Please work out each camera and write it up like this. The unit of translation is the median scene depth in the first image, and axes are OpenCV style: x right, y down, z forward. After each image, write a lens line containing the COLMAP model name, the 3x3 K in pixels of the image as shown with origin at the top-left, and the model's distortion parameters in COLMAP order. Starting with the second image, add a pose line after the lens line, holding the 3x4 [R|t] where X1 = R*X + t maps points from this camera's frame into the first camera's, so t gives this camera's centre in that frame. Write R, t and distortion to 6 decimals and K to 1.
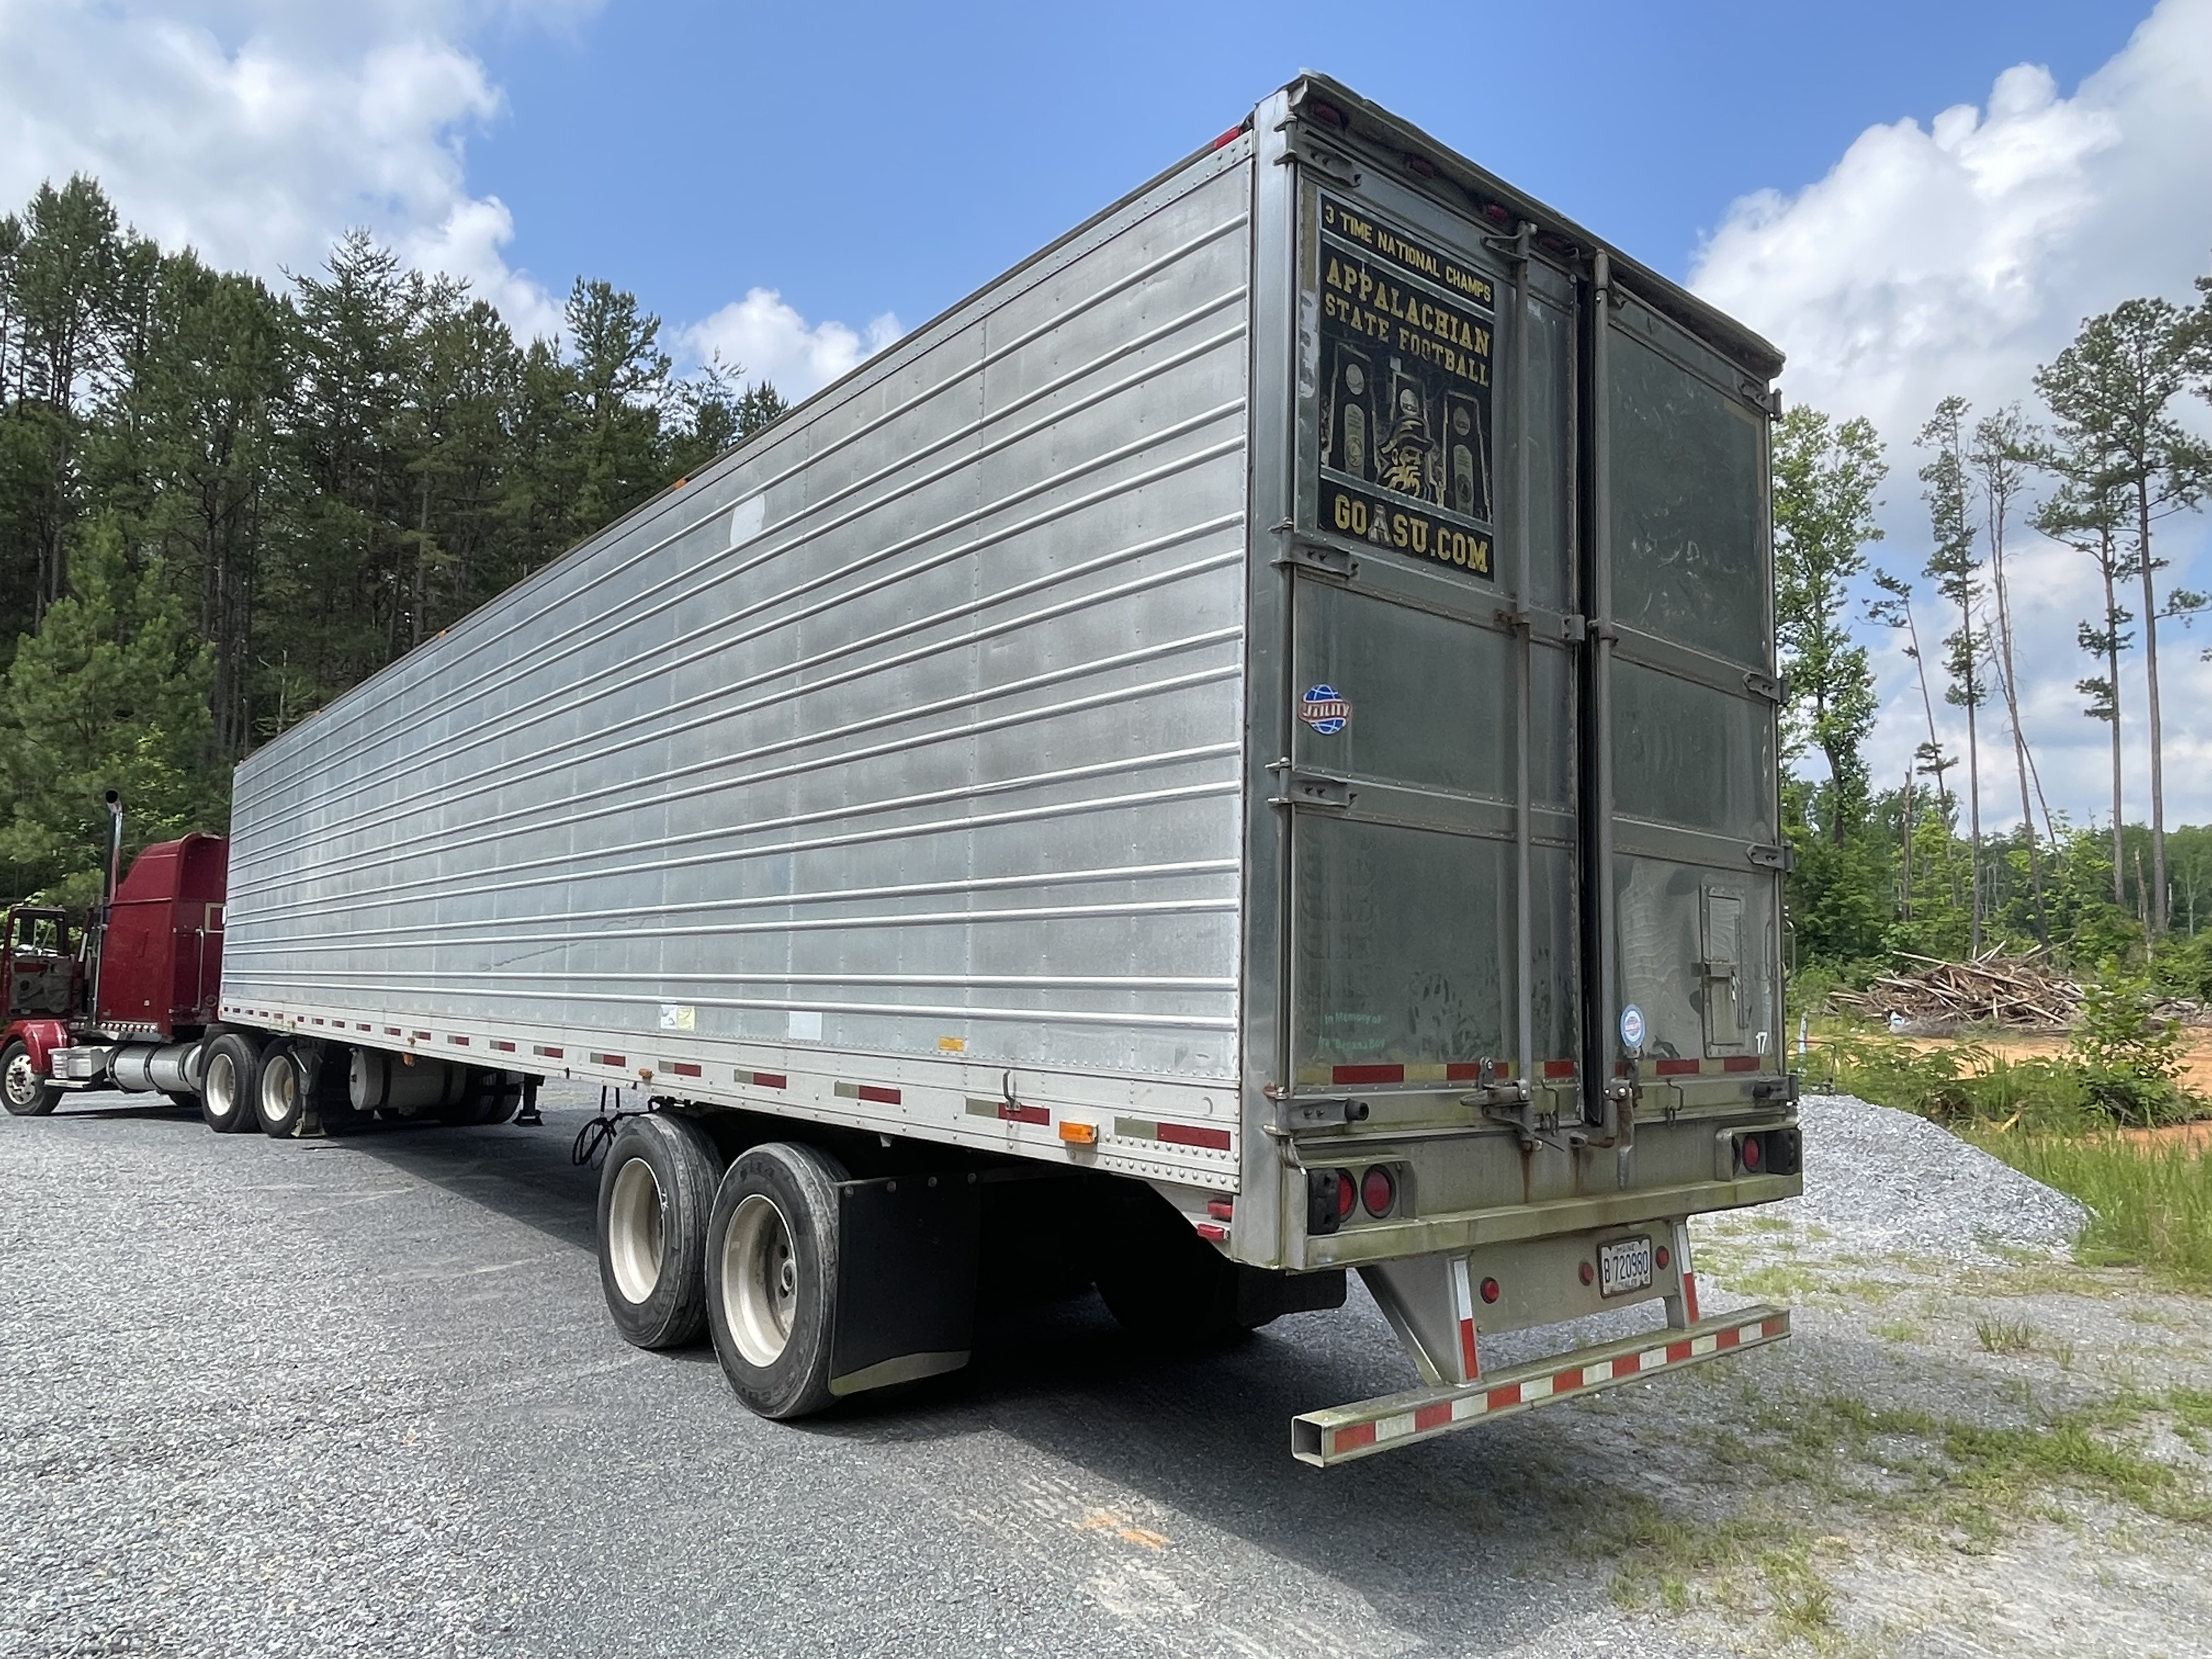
lens RADIAL K [[1429.9, 0, 1097.5], [0, 1429.9, 824.4], [0, 0, 1]] dist [0.023026, -0.034705]
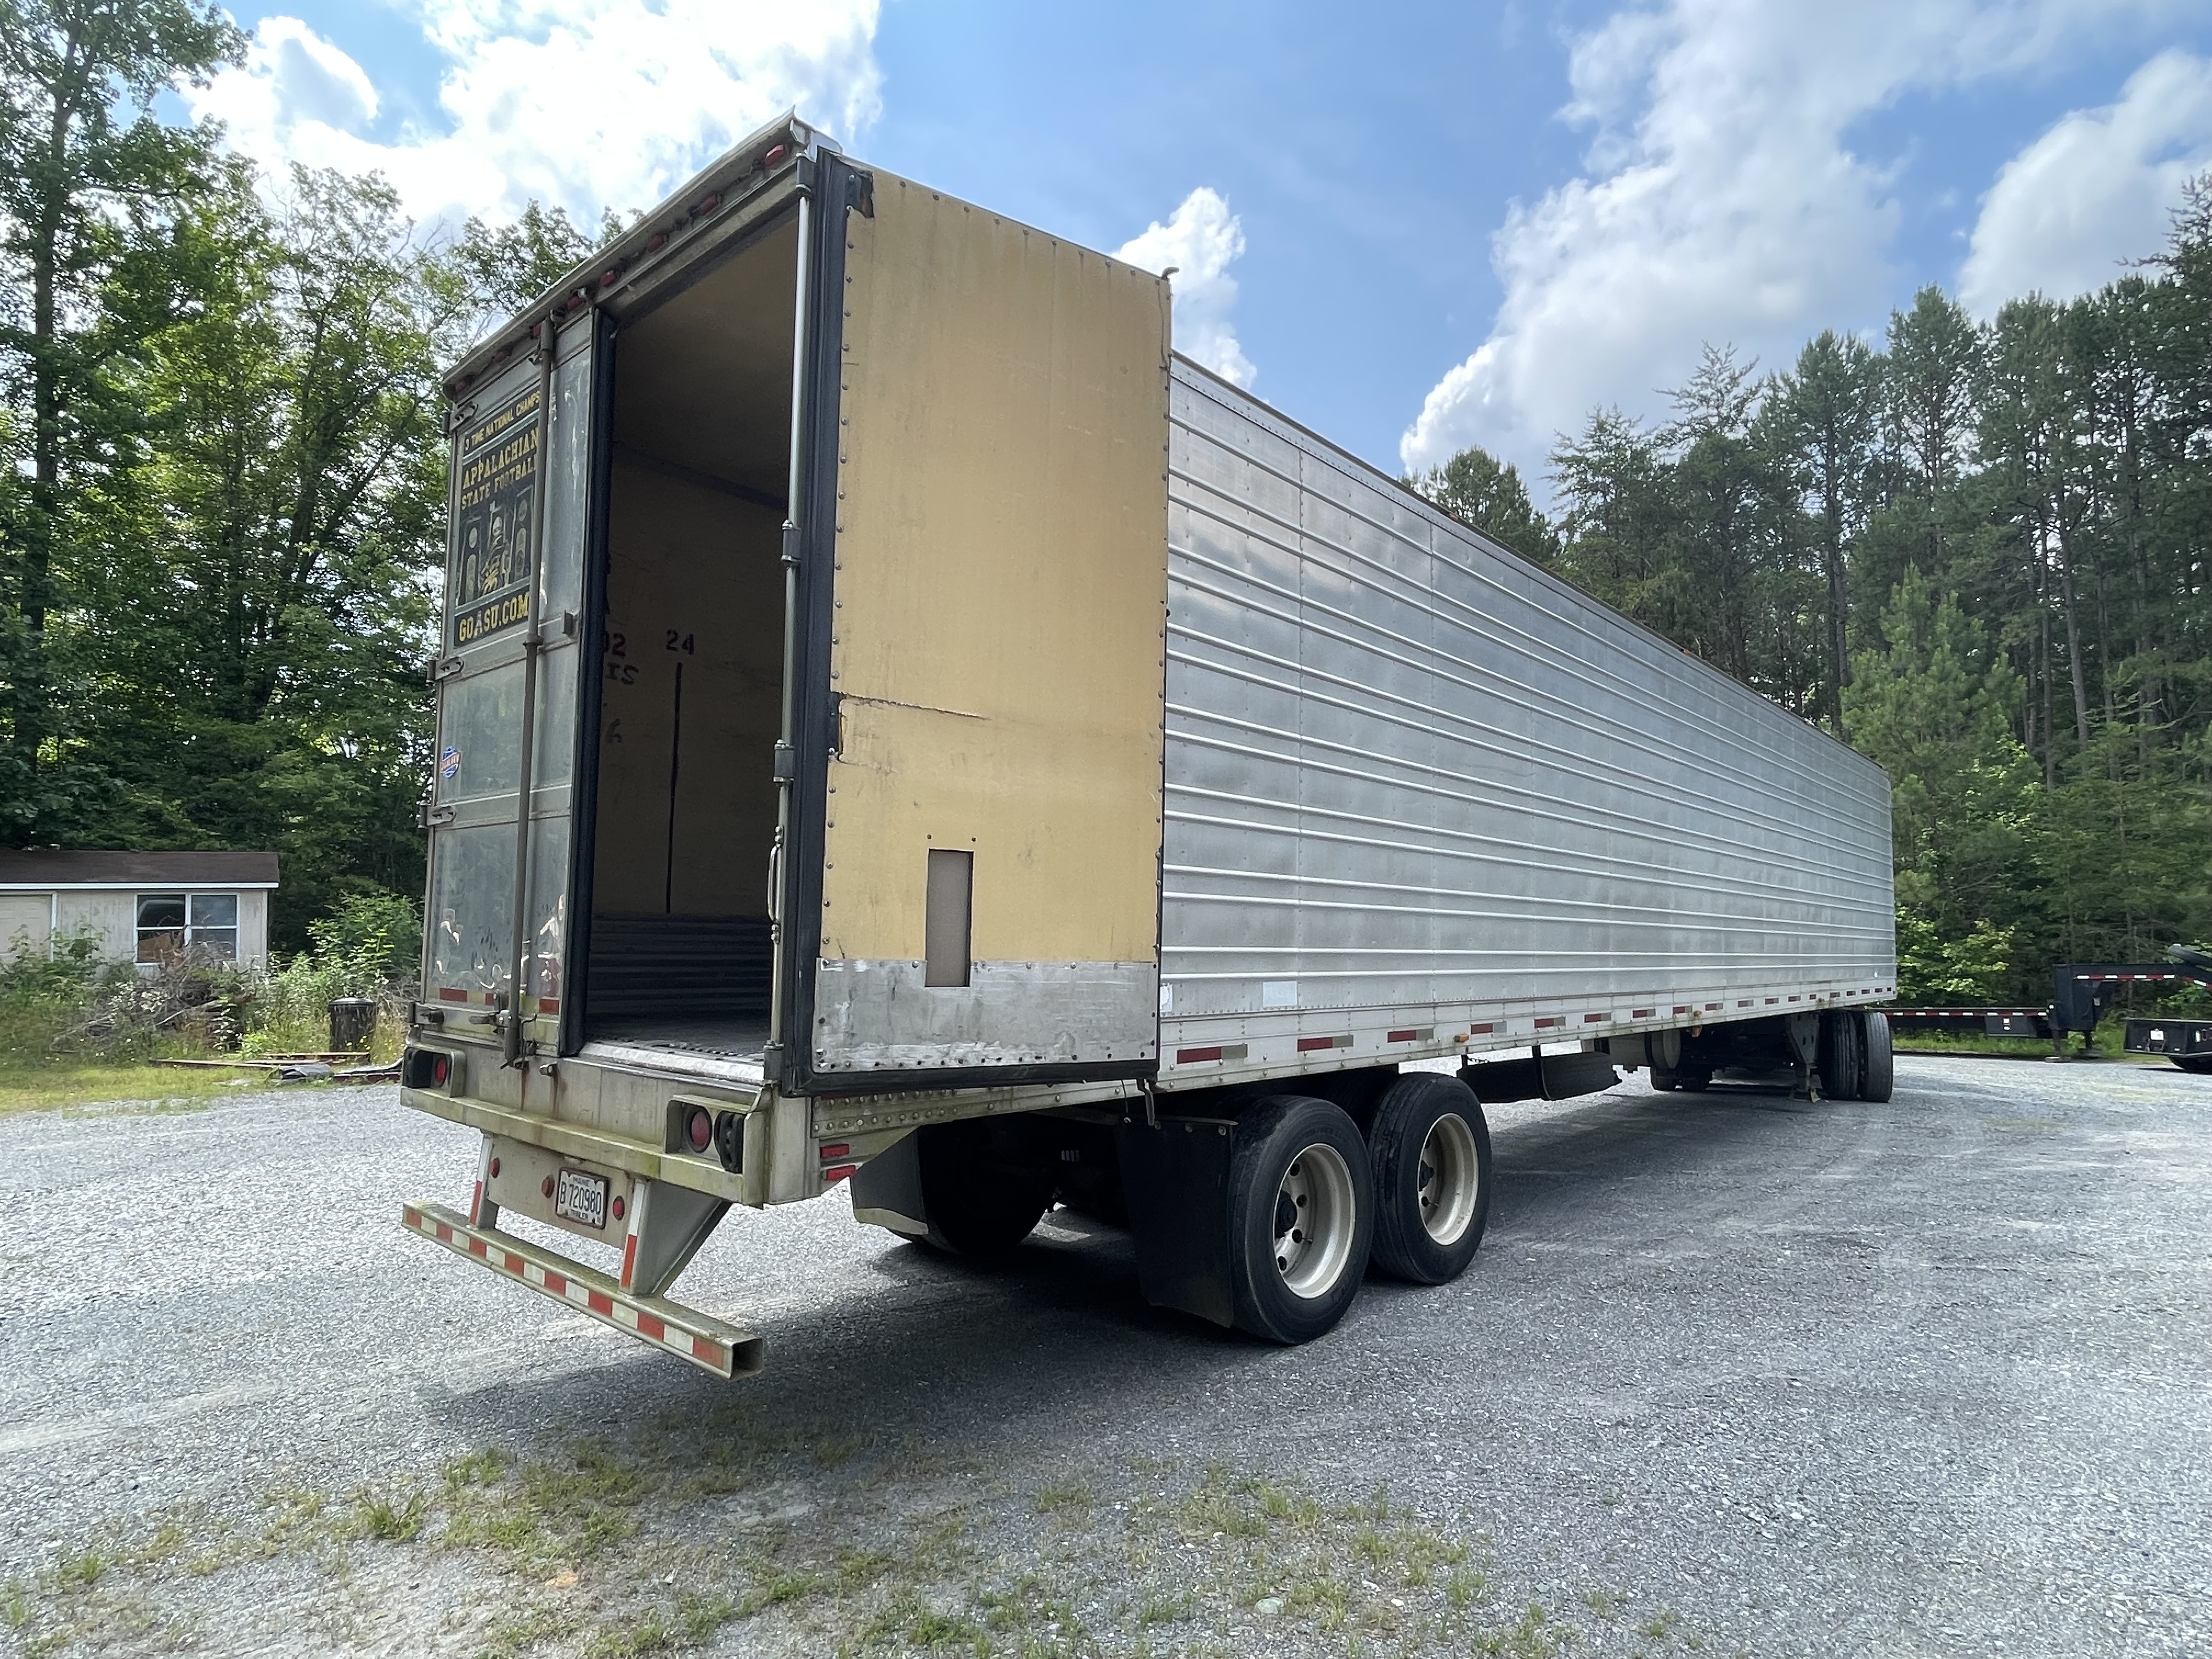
lens RADIAL K [[1228.8, 0, 1106.0], [0, 1228.8, 829.5], [0, 0, 1]] dist [-0.000826, -0.000596]
pose [[0.153449, -0.109134, -0.982112, 1.418380], [0.097054, 0.990742, -0.094929, 0.171115], [0.983379, -0.080751, 0.162620, 1.320947]]
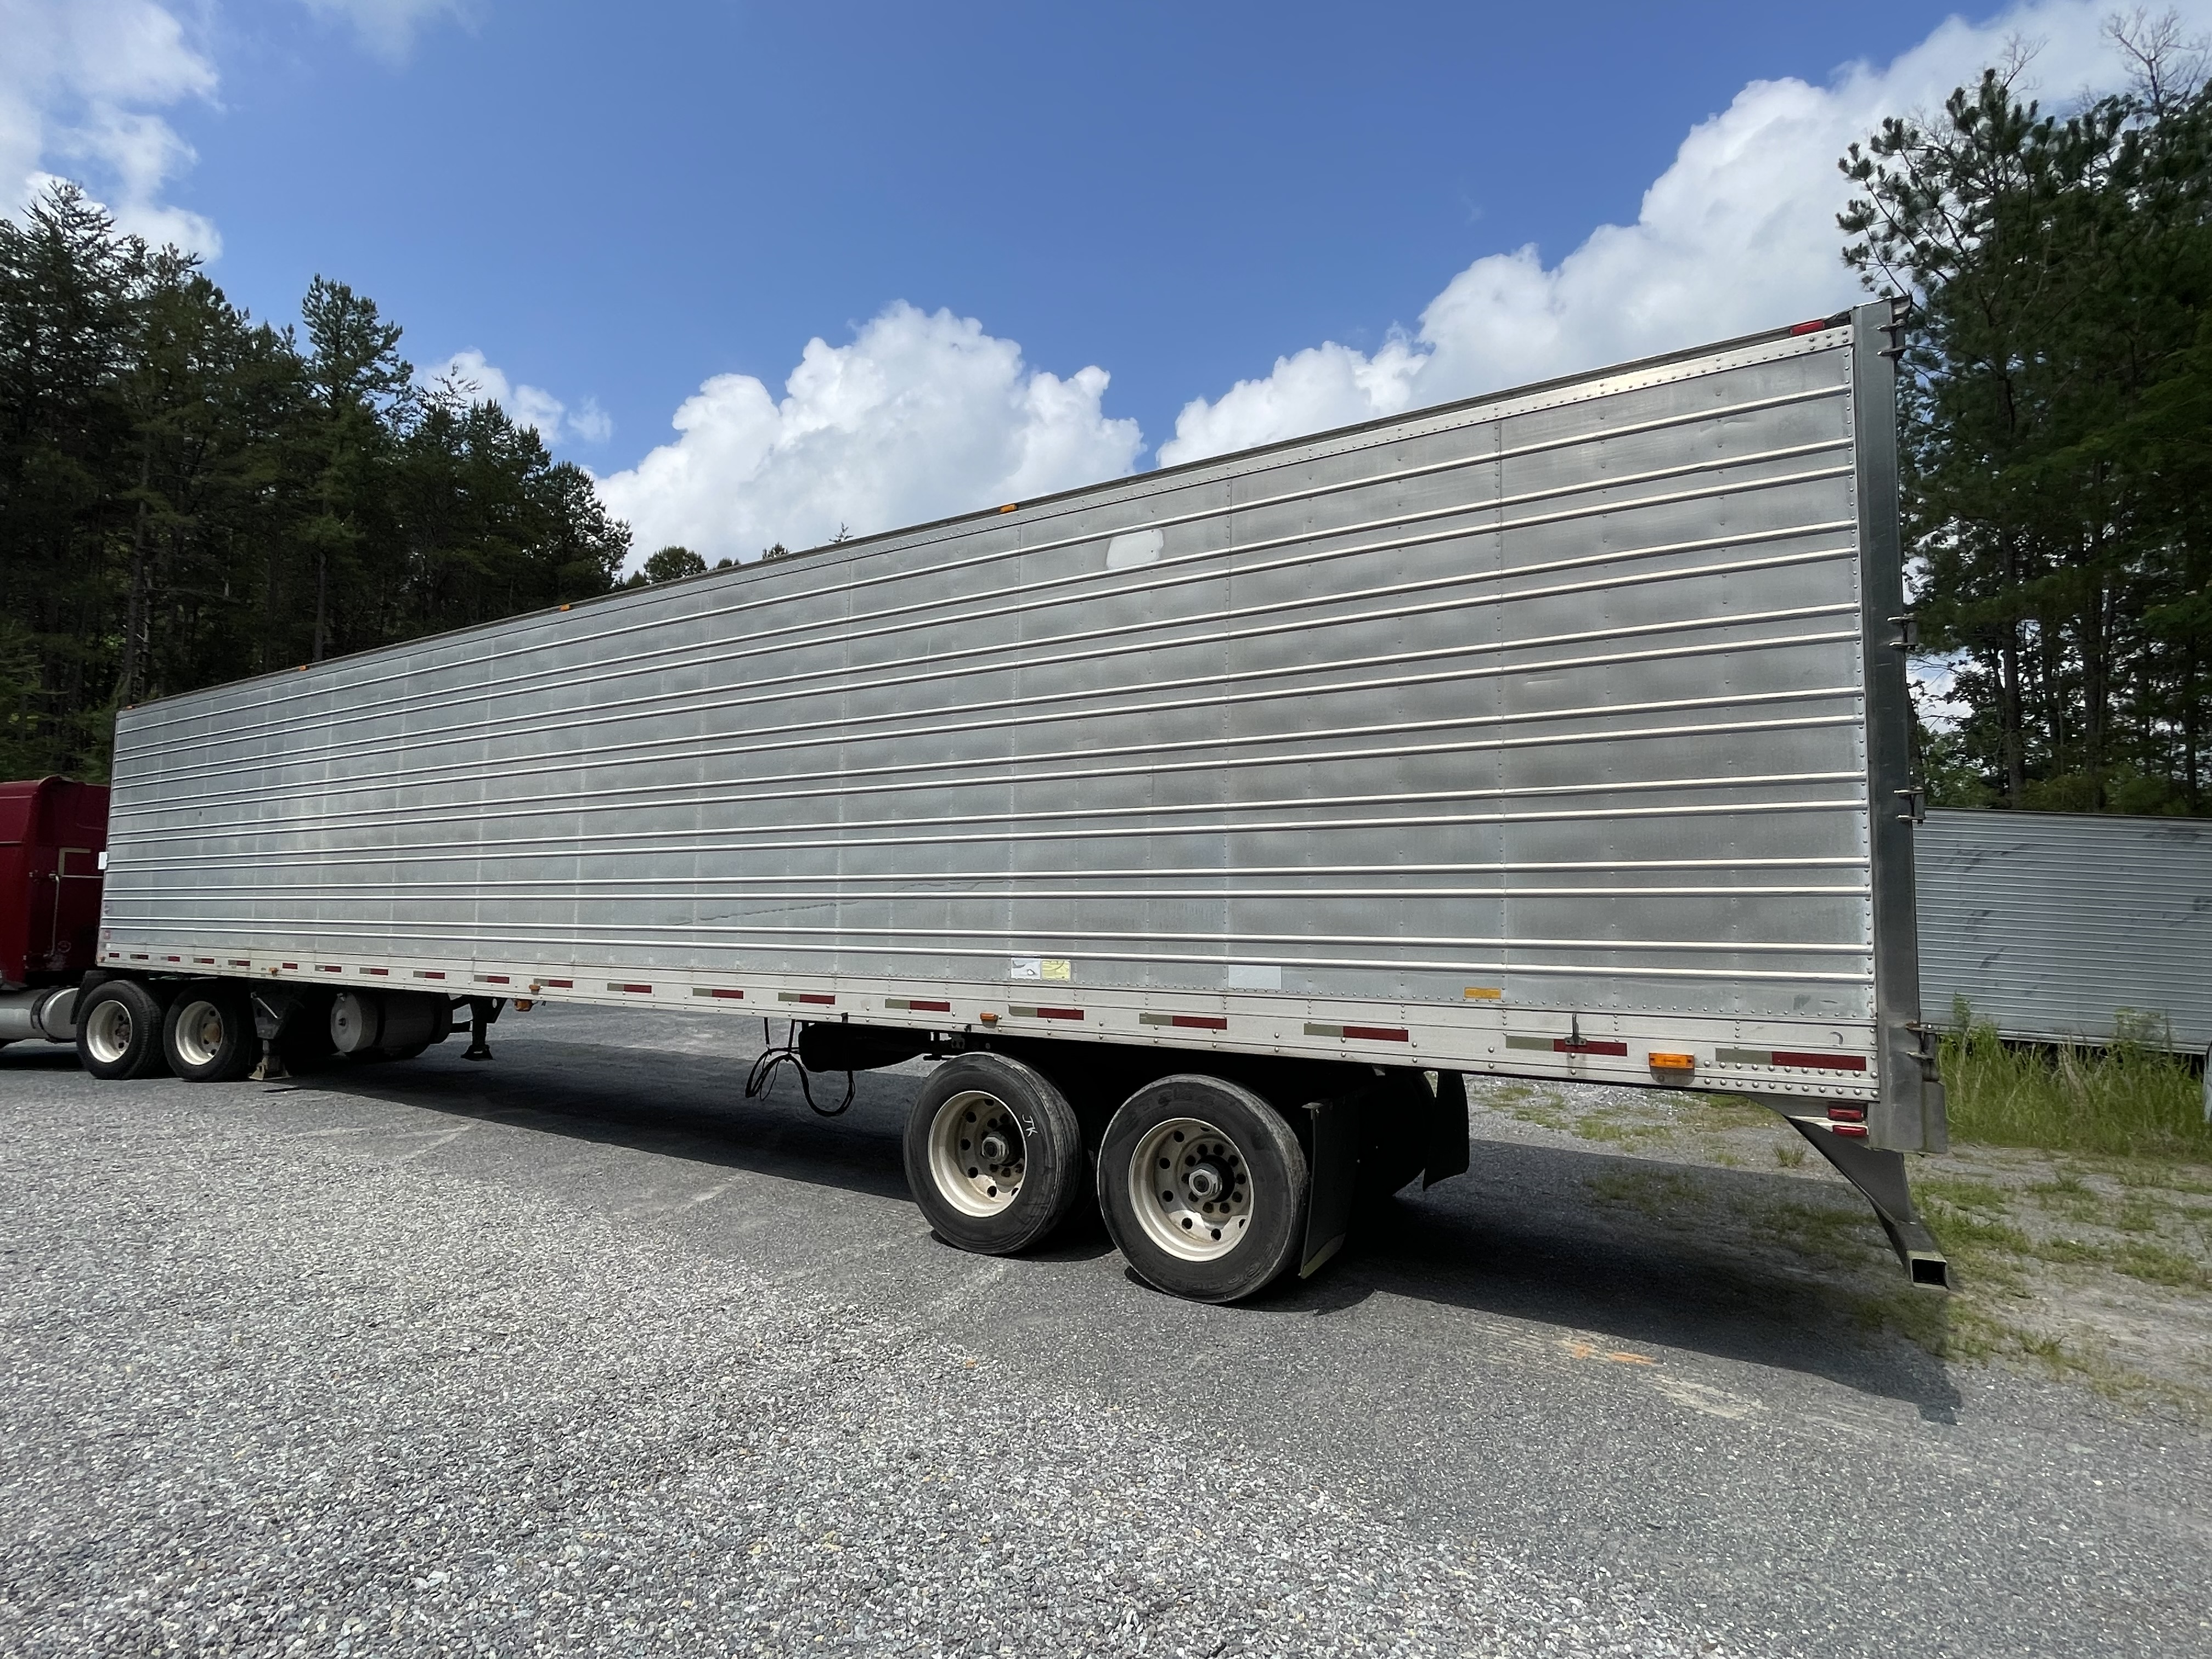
lens RADIAL K [[1070.8, 0, 1112.2], [0, 1070.8, 821.1], [0, 0, 1]] dist [0.001309, 0.000160]
pose [[0.936654, 0.033702, 0.348630, -0.819824], [-0.039220, 0.999192, 0.008780, 0.007071], [-0.348052, -0.021897, 0.937219, 0.253665]]
